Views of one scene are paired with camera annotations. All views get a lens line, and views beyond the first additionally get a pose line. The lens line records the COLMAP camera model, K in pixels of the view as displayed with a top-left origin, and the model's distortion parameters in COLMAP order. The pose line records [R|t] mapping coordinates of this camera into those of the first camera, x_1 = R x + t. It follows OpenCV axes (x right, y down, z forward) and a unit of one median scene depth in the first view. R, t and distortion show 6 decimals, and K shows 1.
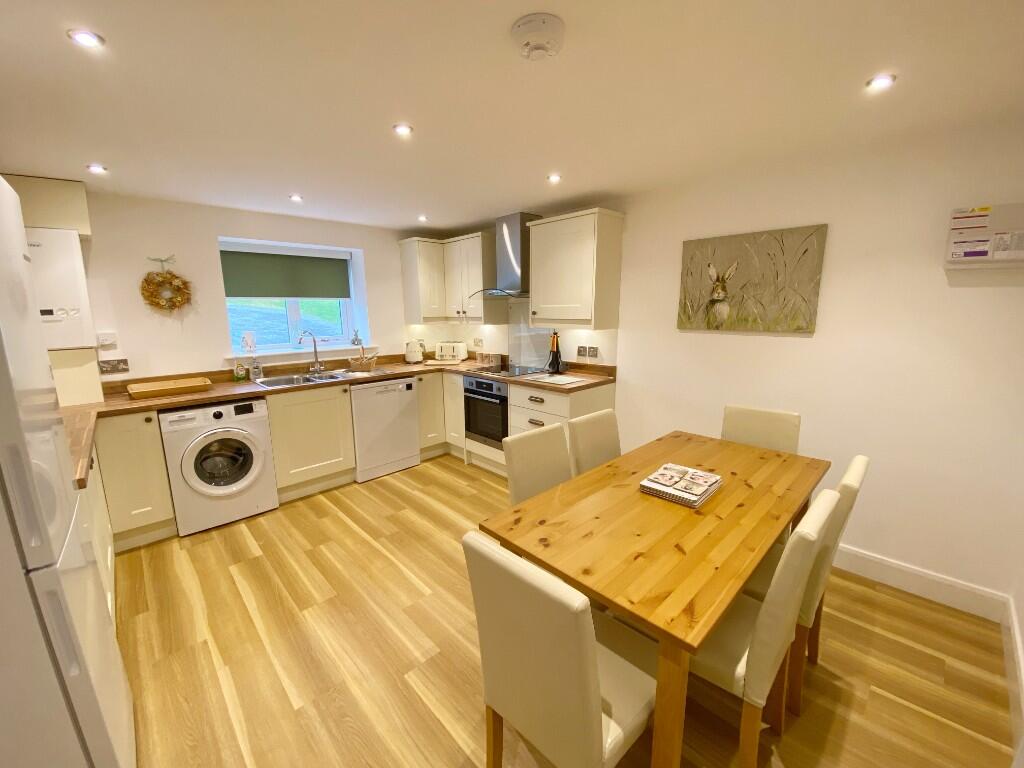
lens RADIAL K [[417.2, 0, 512.0], [0, 417.2, 384.0], [0, 0, 1]] dist [0.007214, -0.000178]
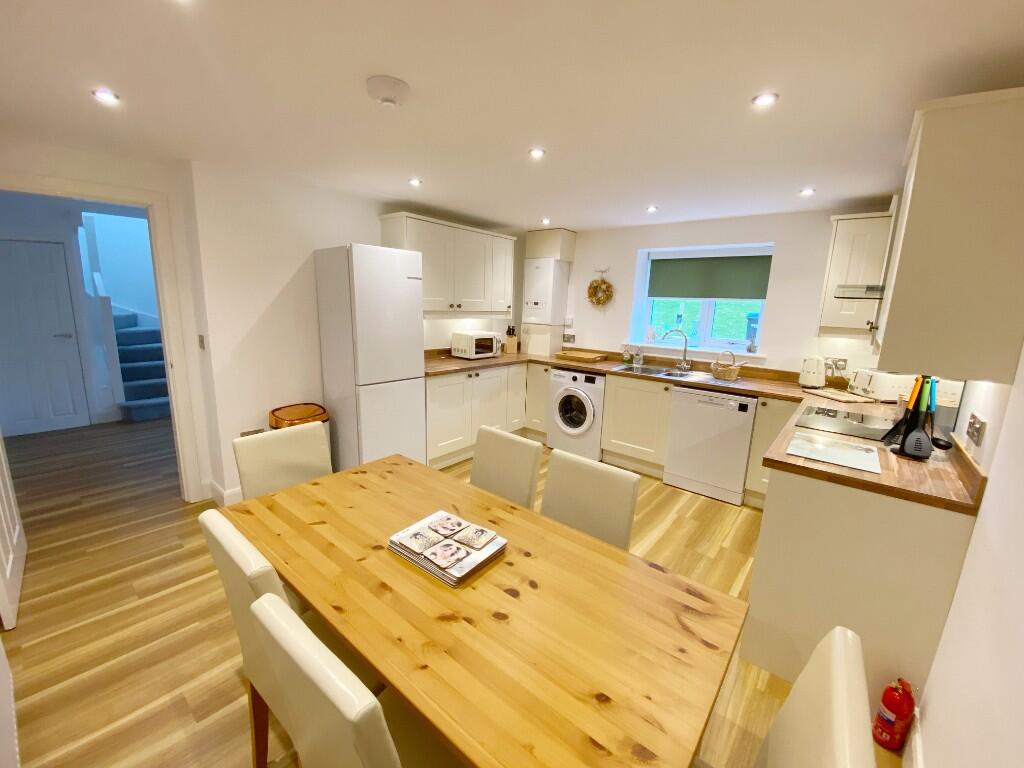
lens RADIAL K [[417.2, 0, 512.0], [0, 417.2, 384.0], [0, 0, 1]] dist [0.007214, -0.000178]
pose [[0.107681, 0.207672, -0.972254, 0.620624], [-0.215886, 0.959489, 0.181035, -0.111601], [0.970463, 0.190402, 0.148152, 0.543074]]
